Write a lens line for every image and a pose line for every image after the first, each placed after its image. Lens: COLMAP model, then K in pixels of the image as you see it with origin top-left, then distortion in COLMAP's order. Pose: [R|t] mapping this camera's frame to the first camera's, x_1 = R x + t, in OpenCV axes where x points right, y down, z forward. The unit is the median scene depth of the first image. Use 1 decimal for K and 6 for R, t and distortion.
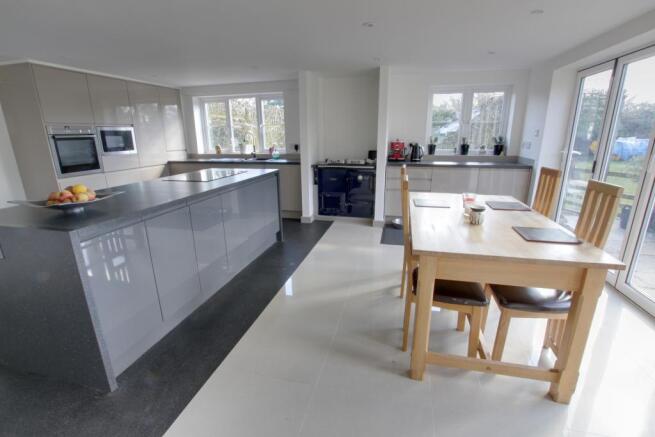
lens RADIAL K [[300.8, 0, 326.4], [0, 300.8, 218.6], [0, 0, 1]] dist [-0.031168, 0.000793]
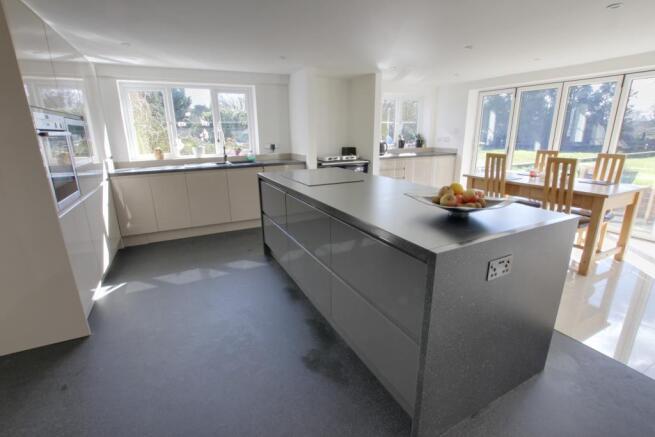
lens RADIAL K [[300.8, 0, 328.0], [0, 300.8, 219.4], [0, 0, 1]] dist [-0.031168, 0.000793]
pose [[0.758538, -0.181588, 0.625816, -0.623166], [0.184622, 0.980924, 0.060851, -0.046610], [-0.624928, 0.069382, 0.777593, 0.200502]]
